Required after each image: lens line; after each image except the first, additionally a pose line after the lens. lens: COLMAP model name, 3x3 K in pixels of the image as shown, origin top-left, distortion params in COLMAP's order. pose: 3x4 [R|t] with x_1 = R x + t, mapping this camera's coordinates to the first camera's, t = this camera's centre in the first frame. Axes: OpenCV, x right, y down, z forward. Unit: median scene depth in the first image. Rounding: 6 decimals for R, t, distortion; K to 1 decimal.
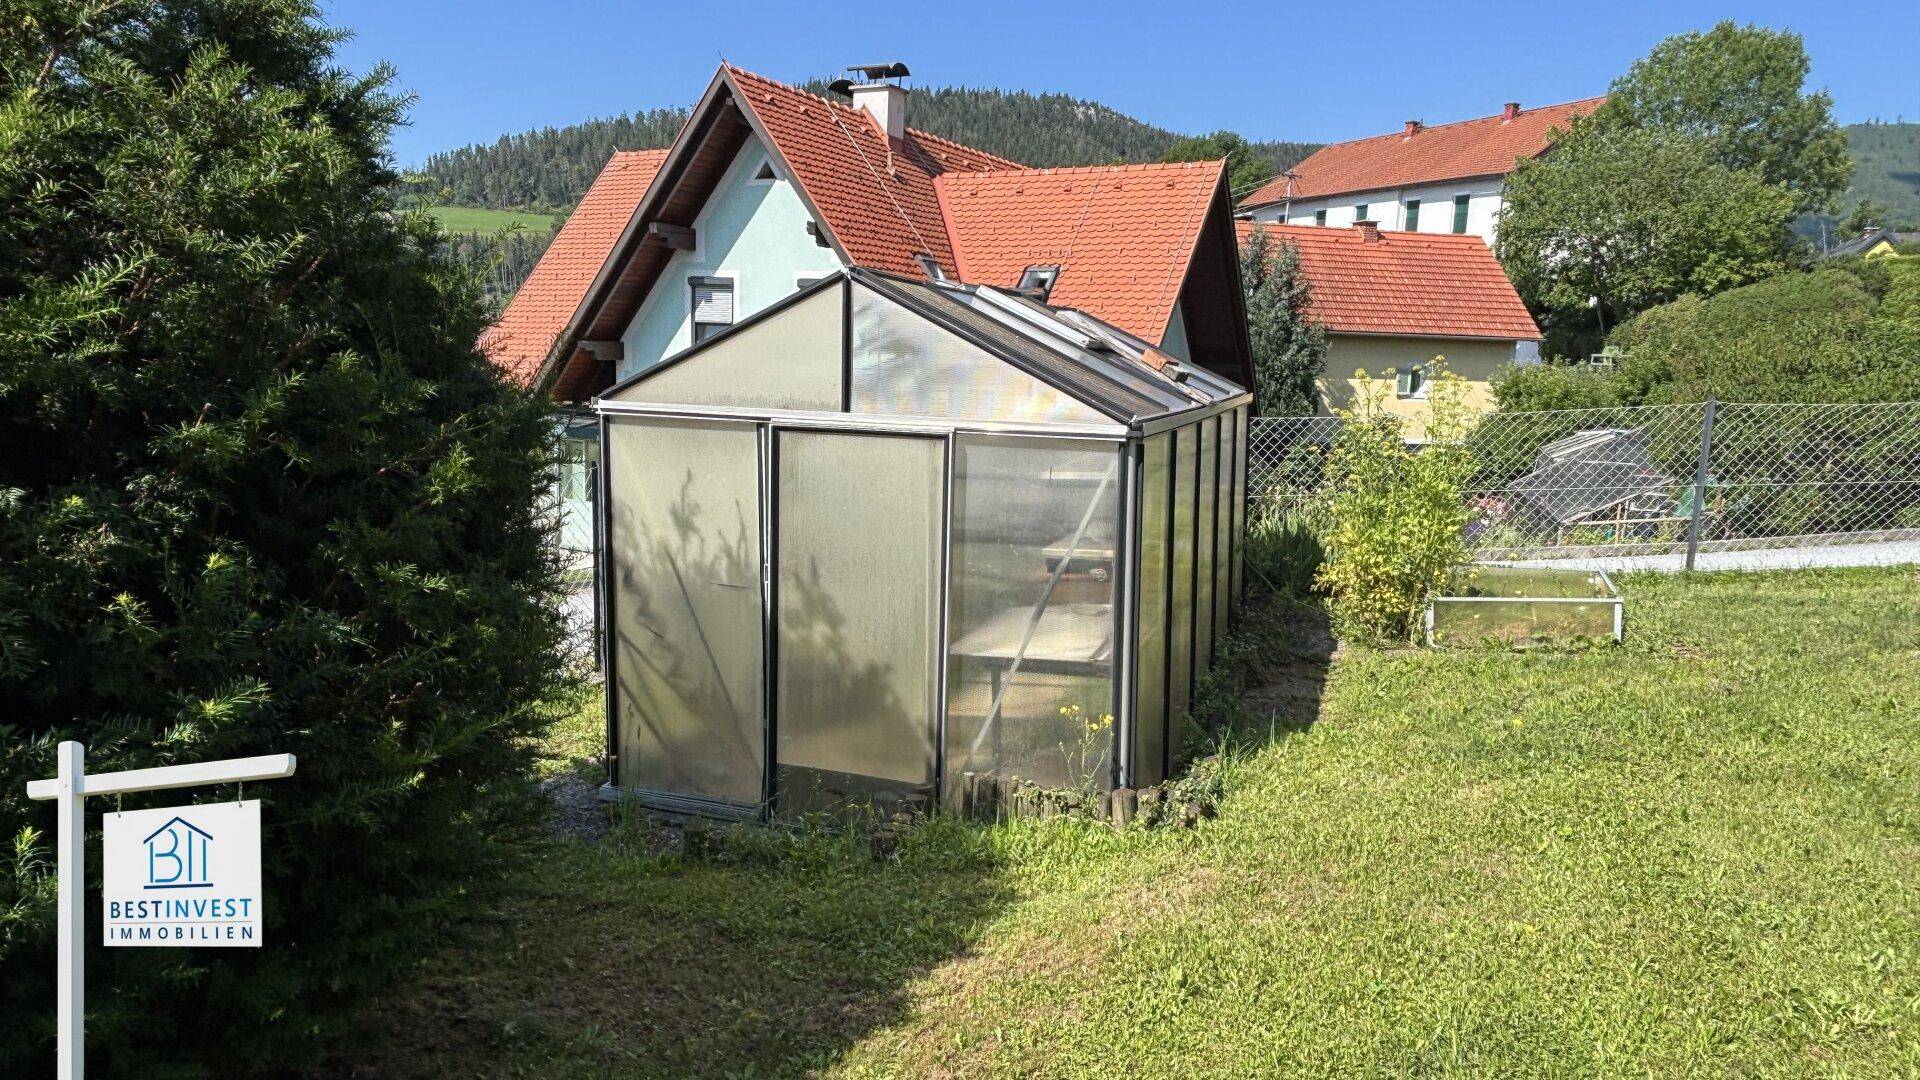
lens RADIAL K [[1210.5, 0, 956.7], [0, 1210.5, 530.4], [0, 0, 1]] dist [0.019727, 0.000045]
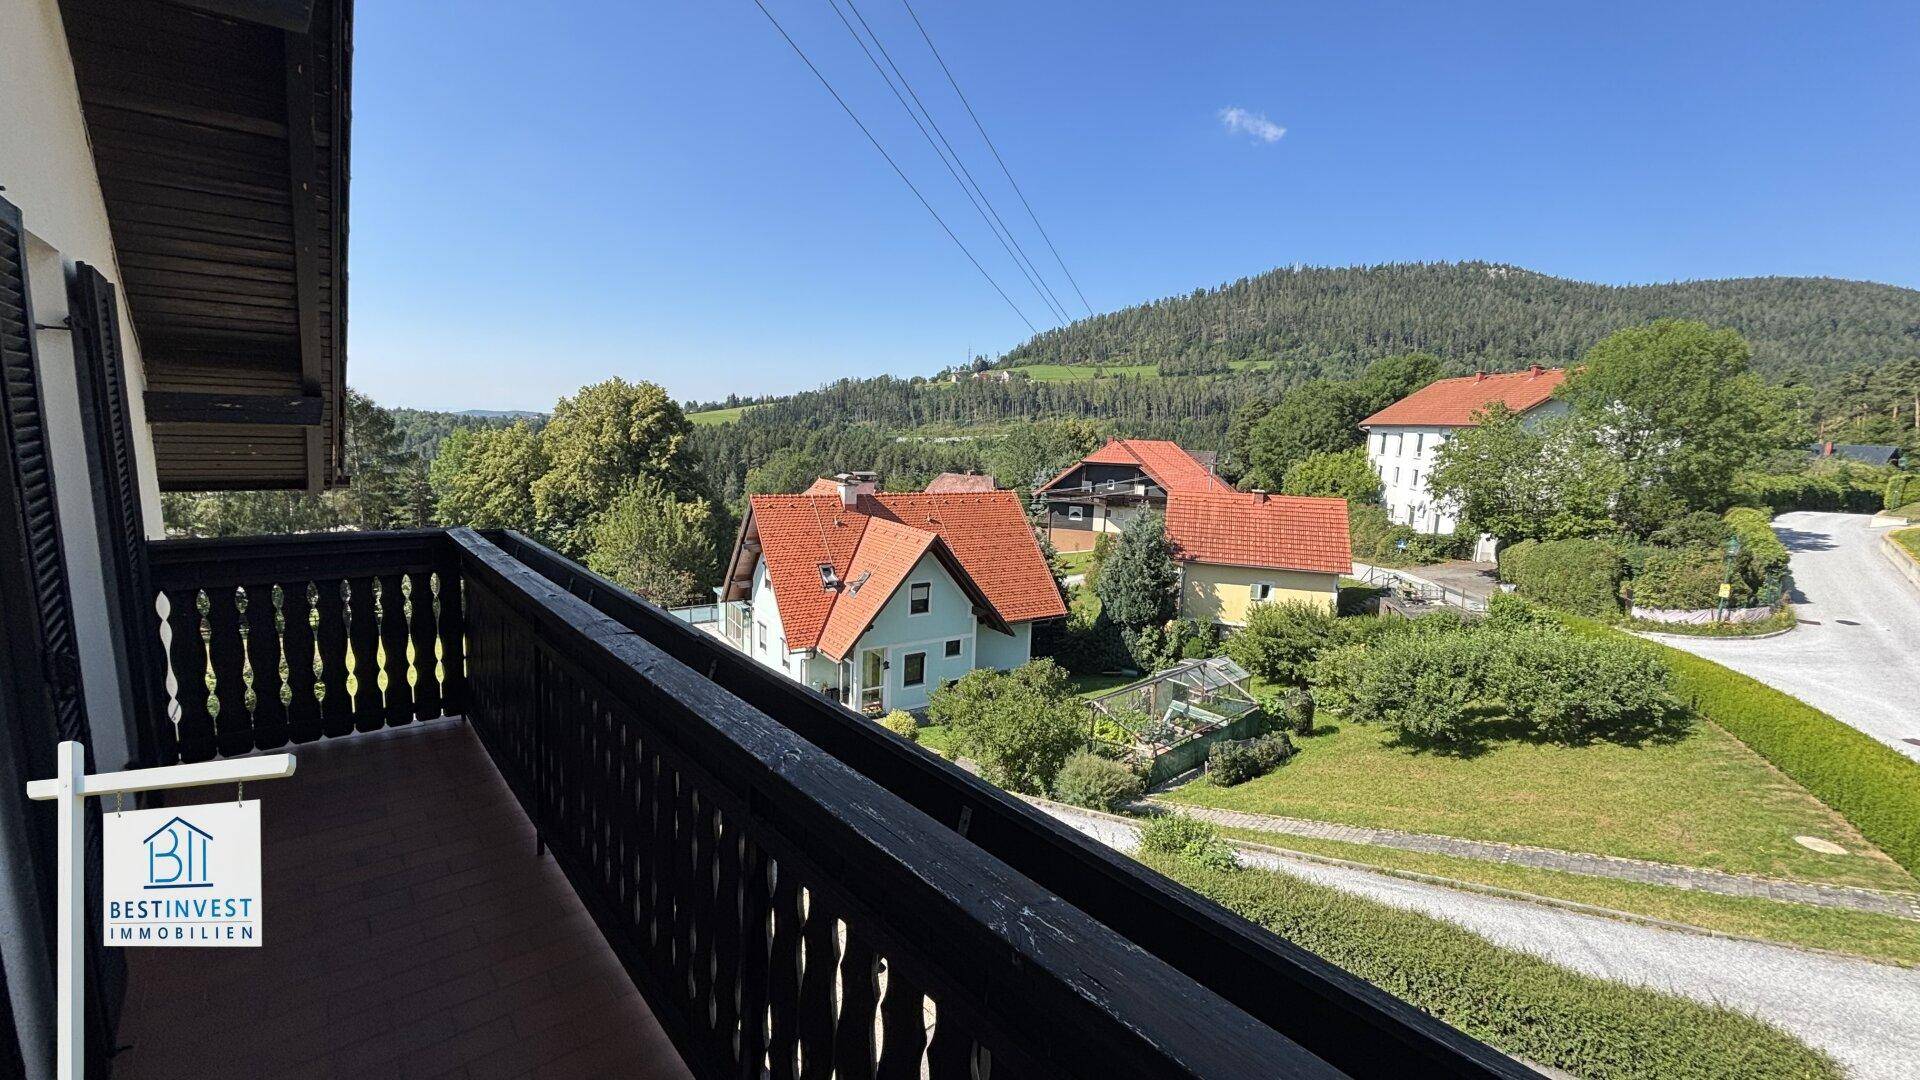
lens RADIAL K [[771.0, 0, 951.7], [0, 771.0, 558.3], [0, 0, 1]] dist [-0.001637, 0.001025]
pose [[0.880544, 0.074421, -0.468085, 0.698591], [-0.078192, 0.996873, 0.011403, -0.207840], [0.467470, 0.026560, 0.883610, -0.195080]]
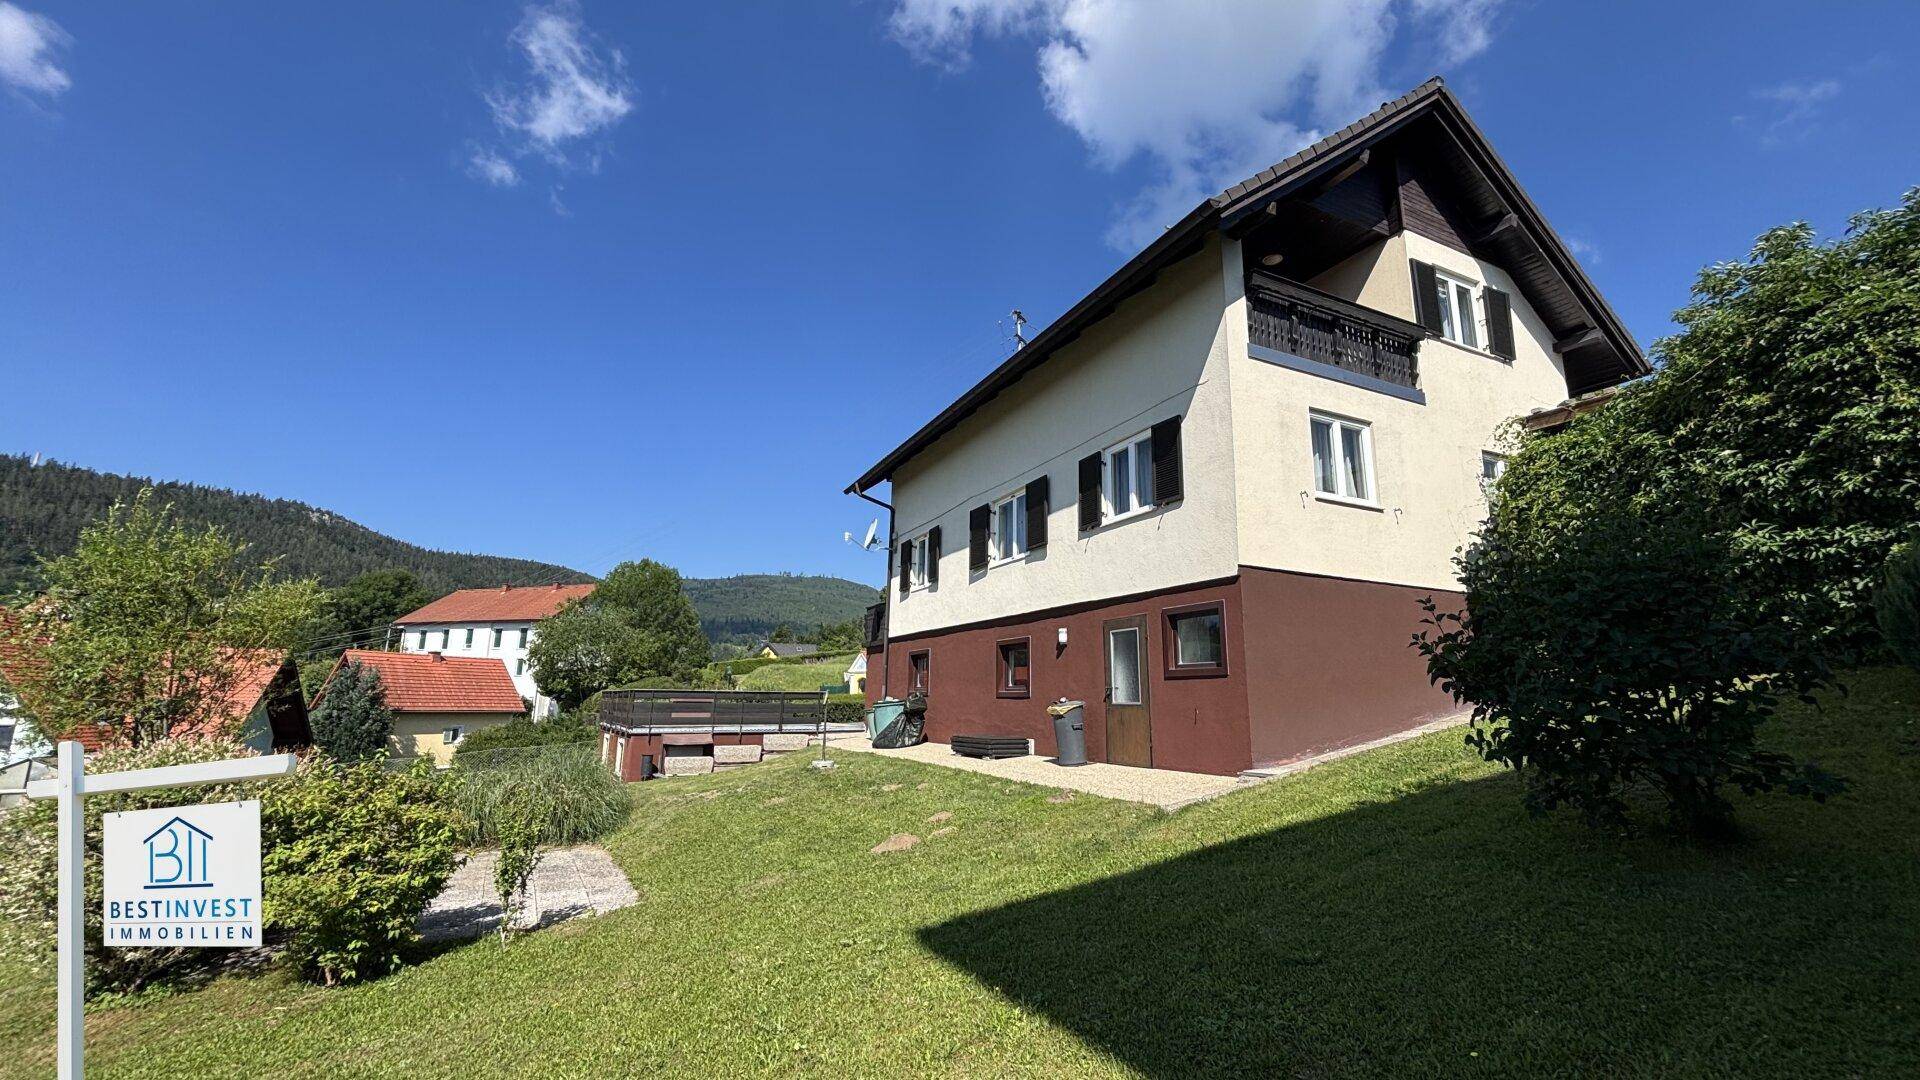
lens RADIAL K [[771.0, 0, 946.6], [0, 771.0, 543.0], [0, 0, 1]] dist [-0.001637, 0.001025]
pose [[0.701541, 0.116640, 0.703019, 0.040475], [0.125654, 0.950811, -0.283141, 0.047813], [-0.701464, 0.286973, 0.652376, -0.638430]]
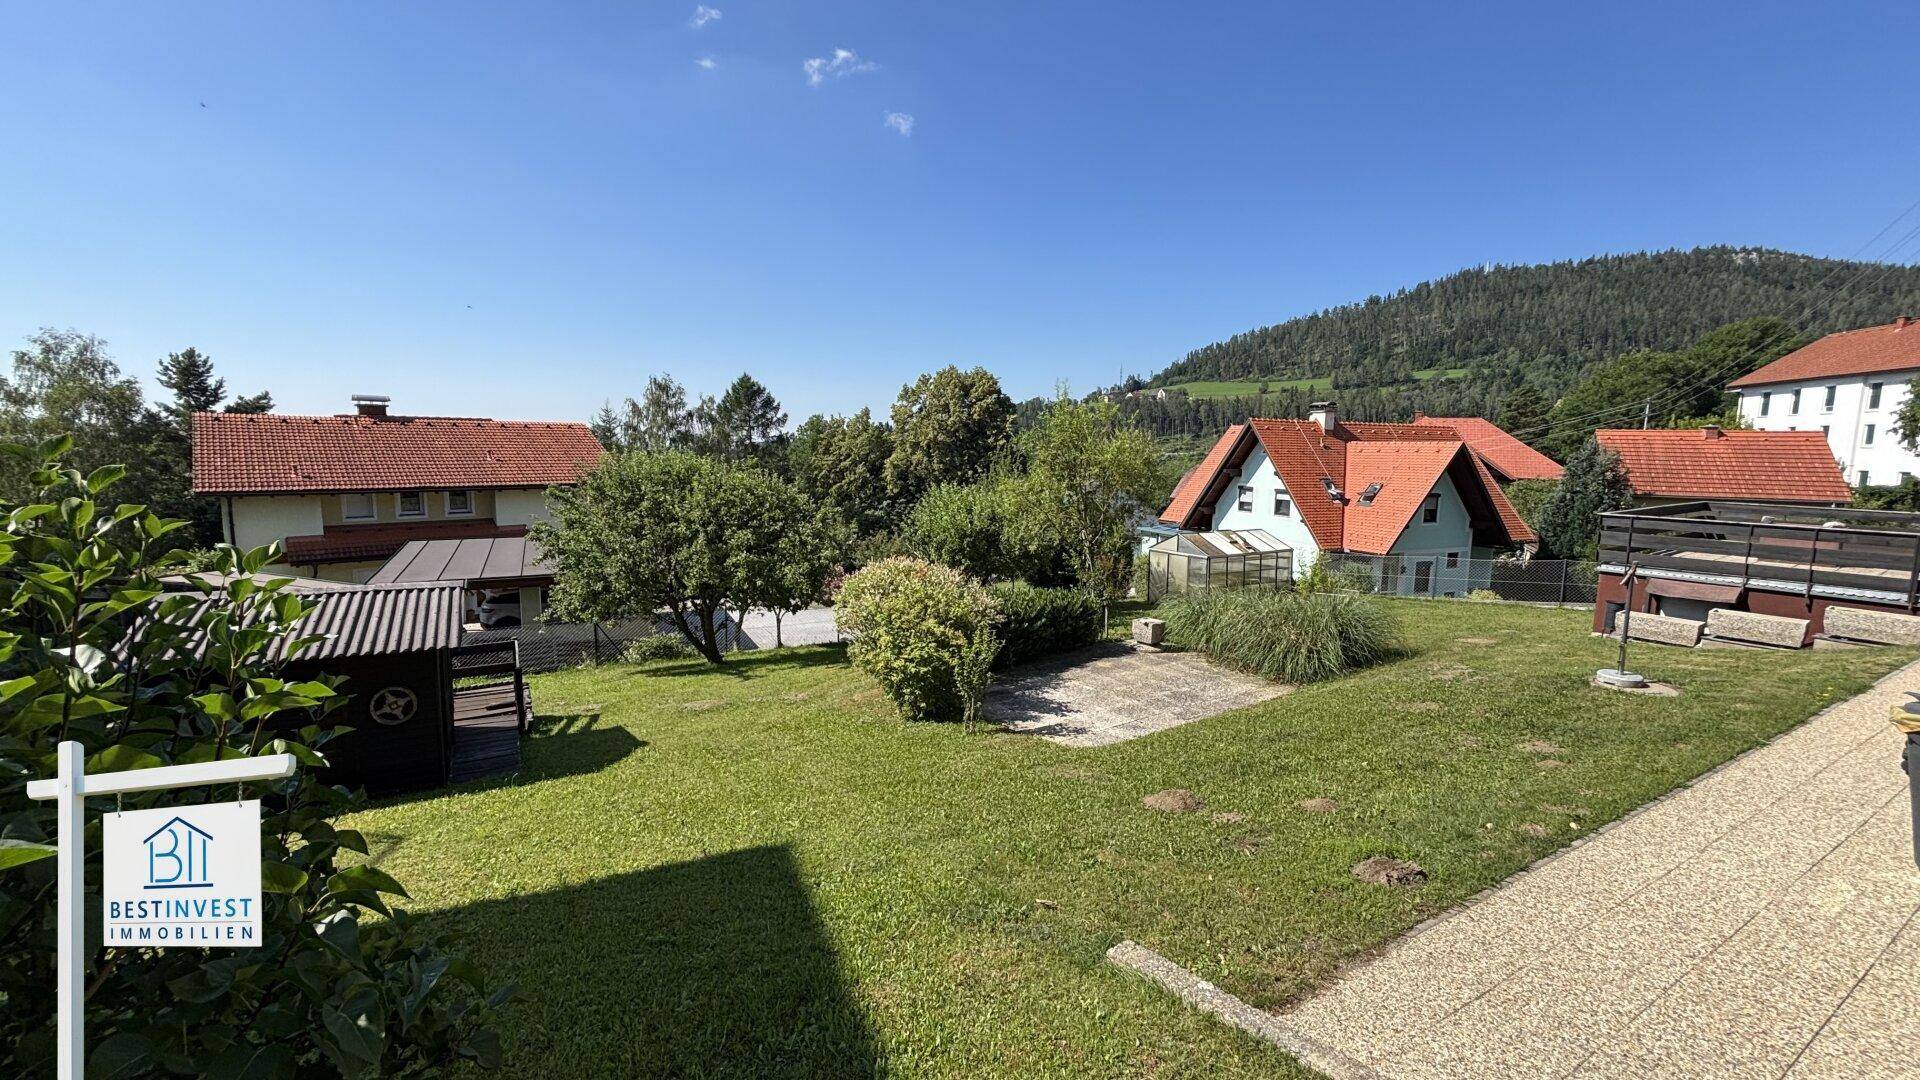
lens RADIAL K [[771.0, 0, 967.3], [0, 771.0, 564.7], [0, 0, 1]] dist [-0.001637, 0.001025]
pose [[0.783512, 0.070856, -0.617323, 0.312533], [-0.085431, 0.996326, 0.005929, 0.011774], [0.615475, 0.048093, 0.786688, -0.607204]]
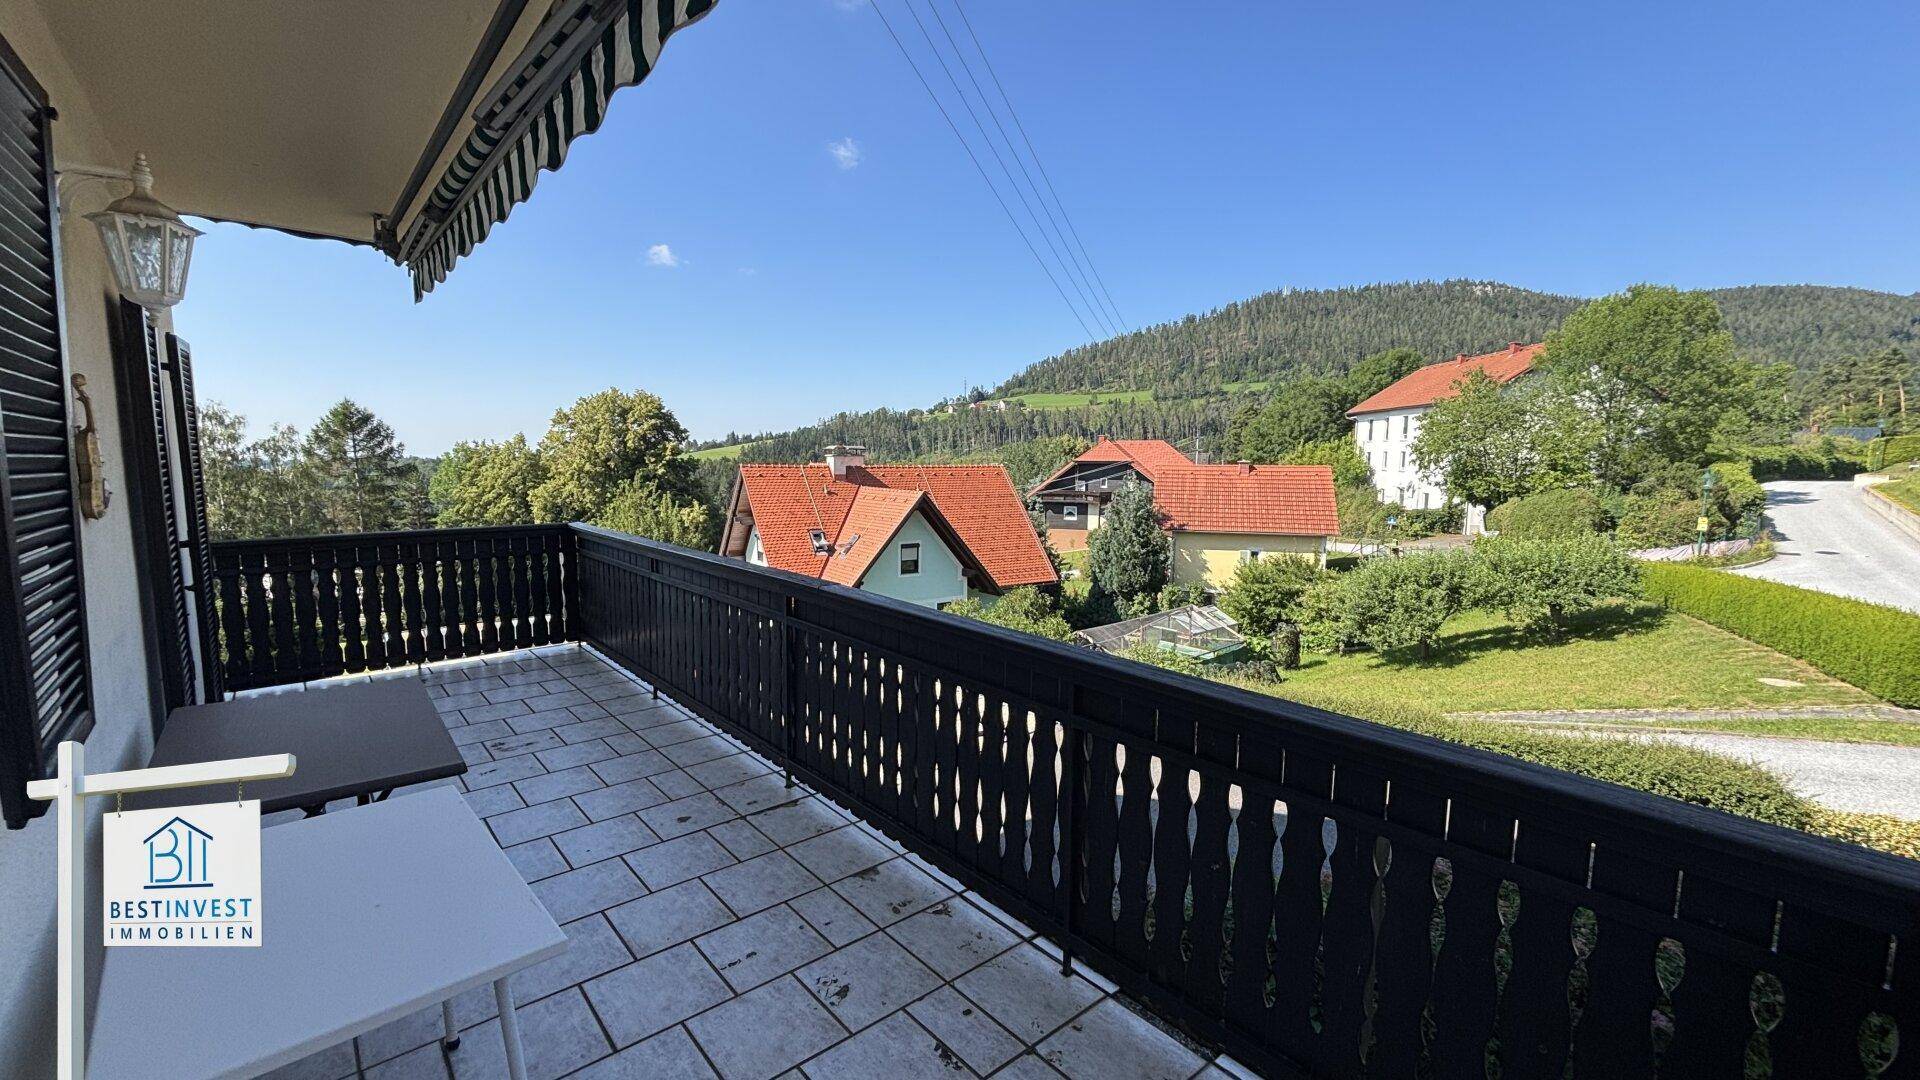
lens RADIAL K [[771.0, 0, 952.3], [0, 771.0, 555.4], [0, 0, 1]] dist [-0.001637, 0.001025]
pose [[0.881472, 0.028368, -0.471383, 0.728369], [-0.048344, 0.998370, -0.030320, -0.104454], [0.469755, 0.049515, 0.881407, -0.195838]]
